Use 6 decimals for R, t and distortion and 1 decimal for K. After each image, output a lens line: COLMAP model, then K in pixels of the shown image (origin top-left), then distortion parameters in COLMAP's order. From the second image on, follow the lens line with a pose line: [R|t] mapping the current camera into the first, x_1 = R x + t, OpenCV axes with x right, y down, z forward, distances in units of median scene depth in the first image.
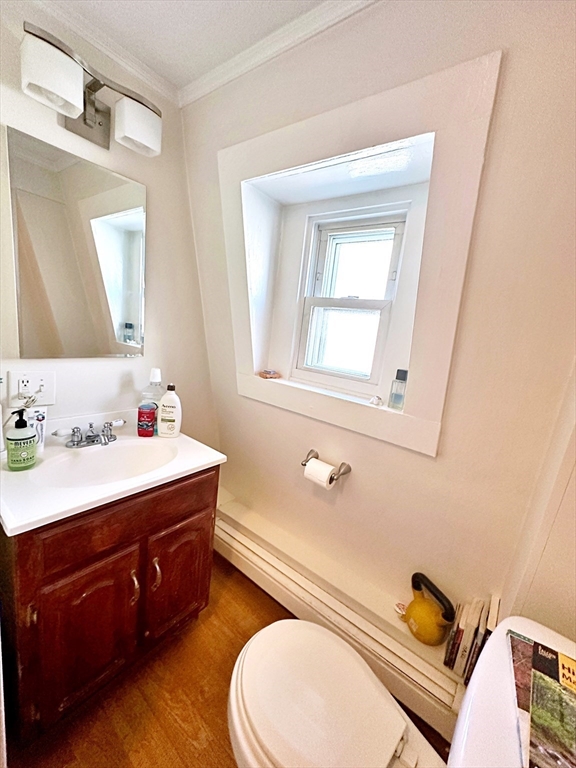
lens RADIAL K [[308.7, 0, 284.6], [0, 308.7, 382.3], [0, 0, 1]] dist [0.000142, 0.000311]
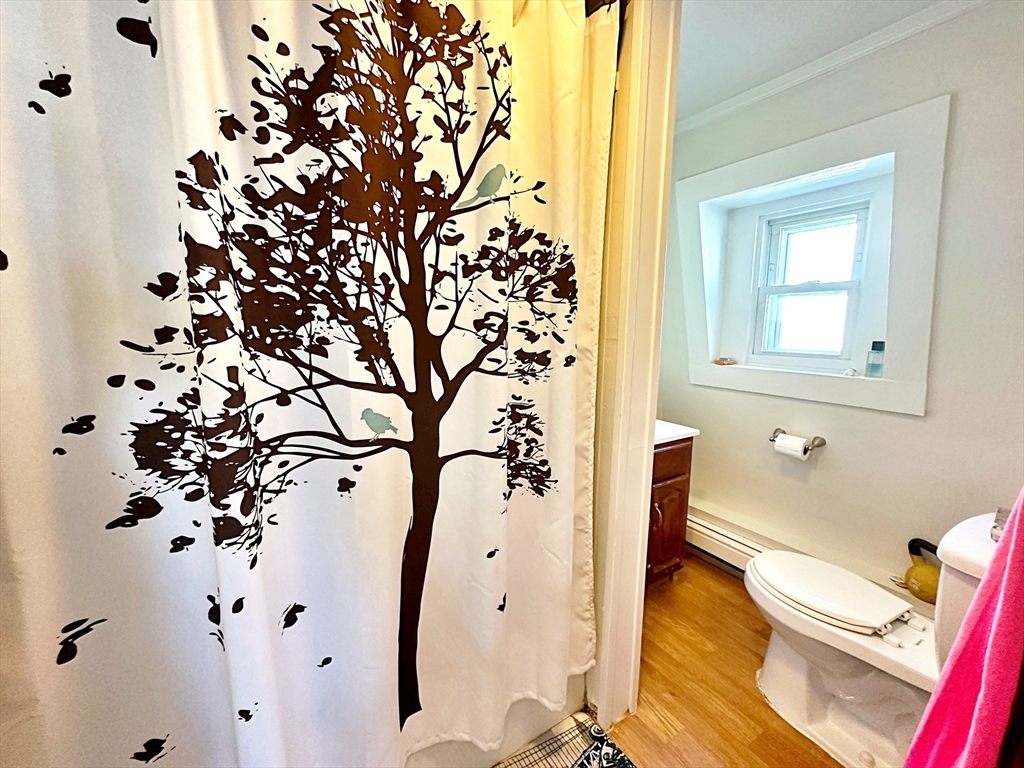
lens RADIAL K [[411.5, 0, 512.0], [0, 411.5, 384.0], [0, 0, 1]] dist [0.000142, 0.000311]
pose [[0.939769, -0.059635, -0.336569, -0.317394], [0.041859, 0.997330, -0.059832, 0.126617], [0.339239, 0.042140, 0.939756, -0.717306]]
